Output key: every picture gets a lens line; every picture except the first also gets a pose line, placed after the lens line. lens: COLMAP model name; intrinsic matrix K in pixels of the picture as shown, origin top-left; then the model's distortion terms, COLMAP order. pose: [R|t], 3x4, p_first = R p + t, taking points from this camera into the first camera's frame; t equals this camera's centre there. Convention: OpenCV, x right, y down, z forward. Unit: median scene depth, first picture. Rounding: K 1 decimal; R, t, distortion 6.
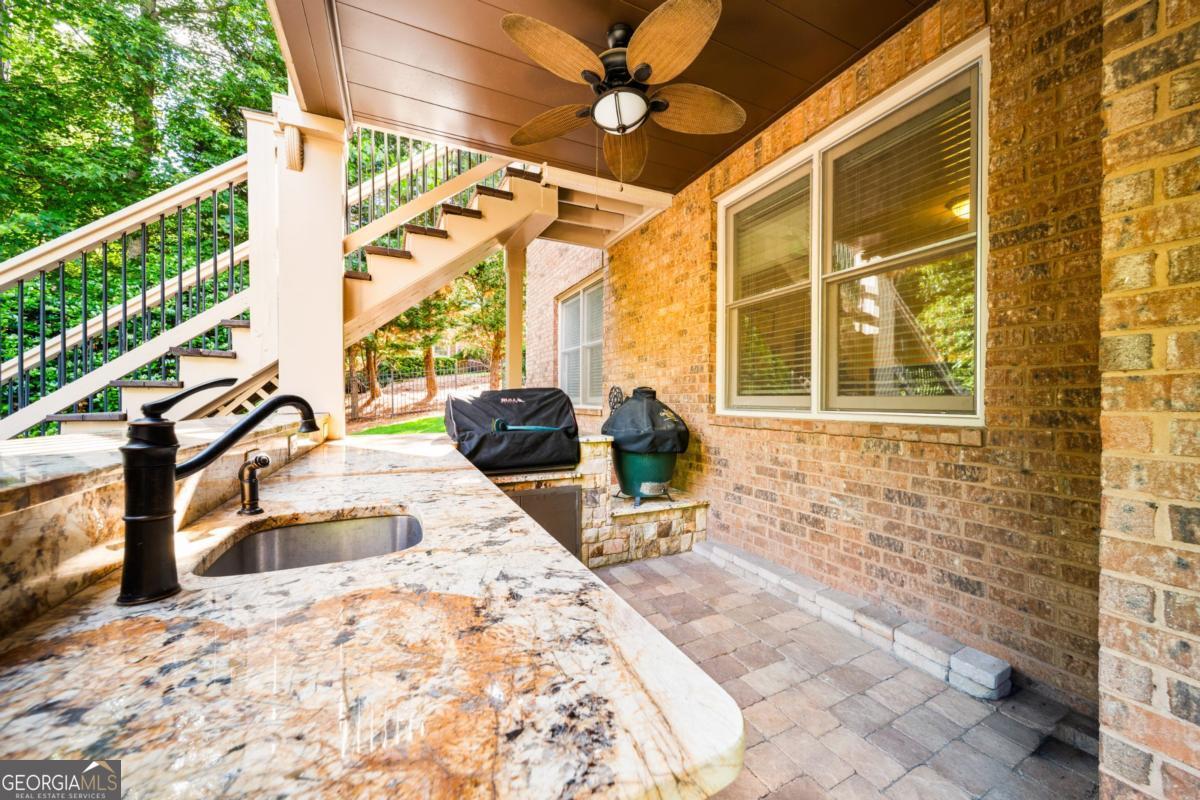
lens RADIAL K [[428.5, 0, 598.8], [0, 428.5, 400.9], [0, 0, 1]] dist [0.001114, 0.000034]
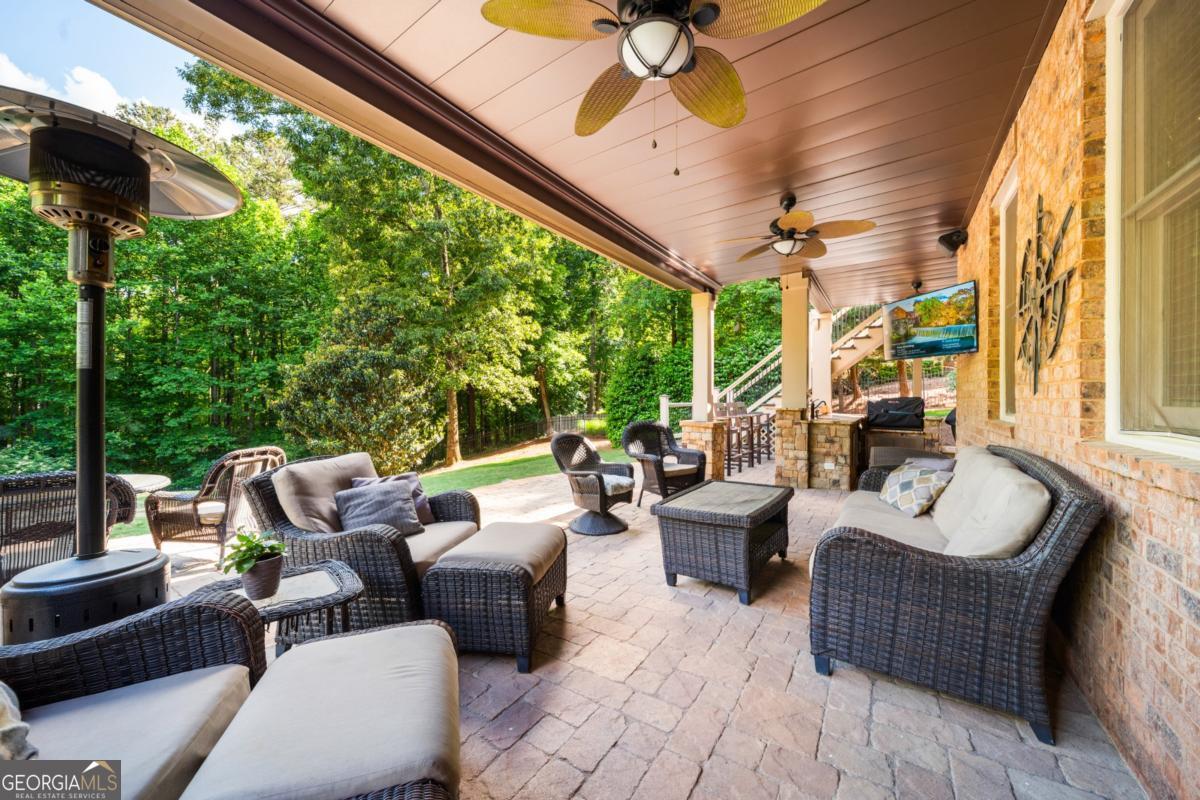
lens RADIAL K [[428.5, 0, 599.0], [0, 428.5, 399.9], [0, 0, 1]] dist [0.001114, 0.000034]
pose [[0.504712, 0.006821, -0.863261, 0.961522], [-0.007587, 0.999965, 0.003465, -0.008780], [0.863255, 0.004801, 0.504746, -1.561552]]
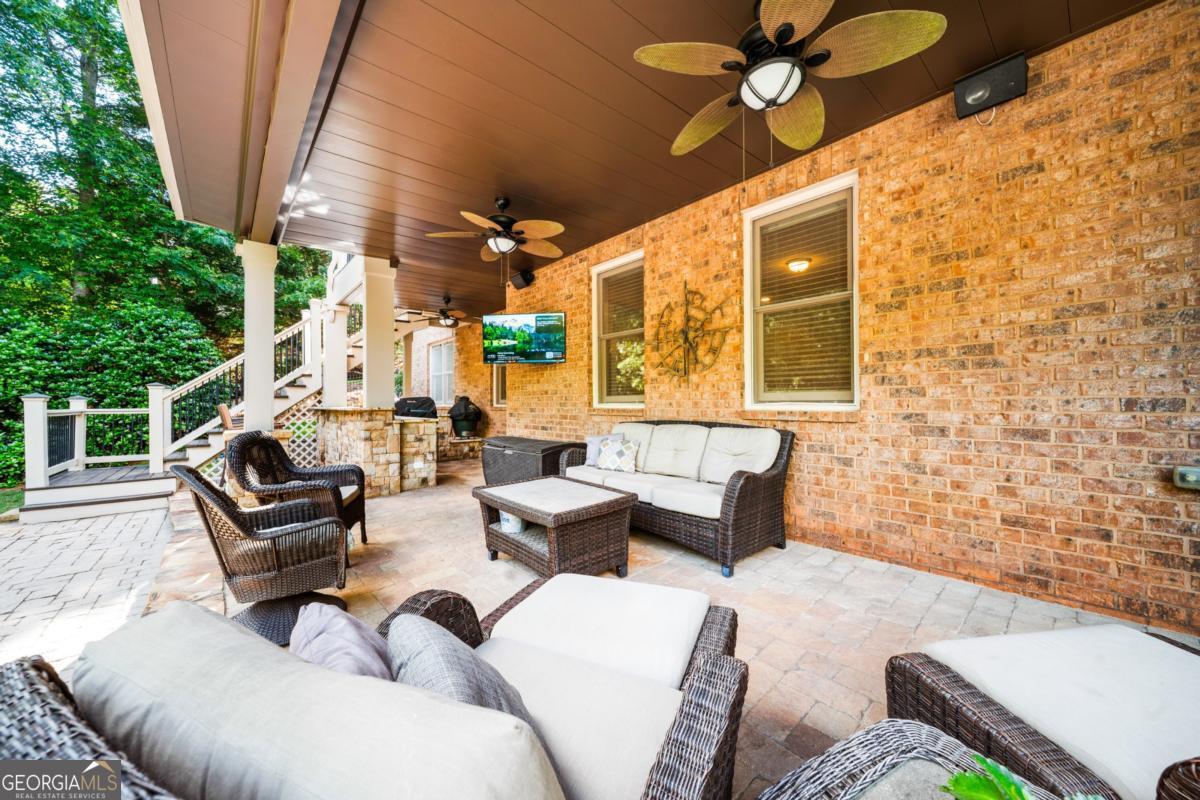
lens RADIAL K [[428.5, 0, 603.0], [0, 428.5, 397.4], [0, 0, 1]] dist [0.001114, 0.000034]
pose [[0.959252, -0.006777, 0.282470, 0.174707], [0.010816, 0.999860, -0.012742, 0.016240], [-0.282345, 0.015278, 0.959191, -1.734900]]
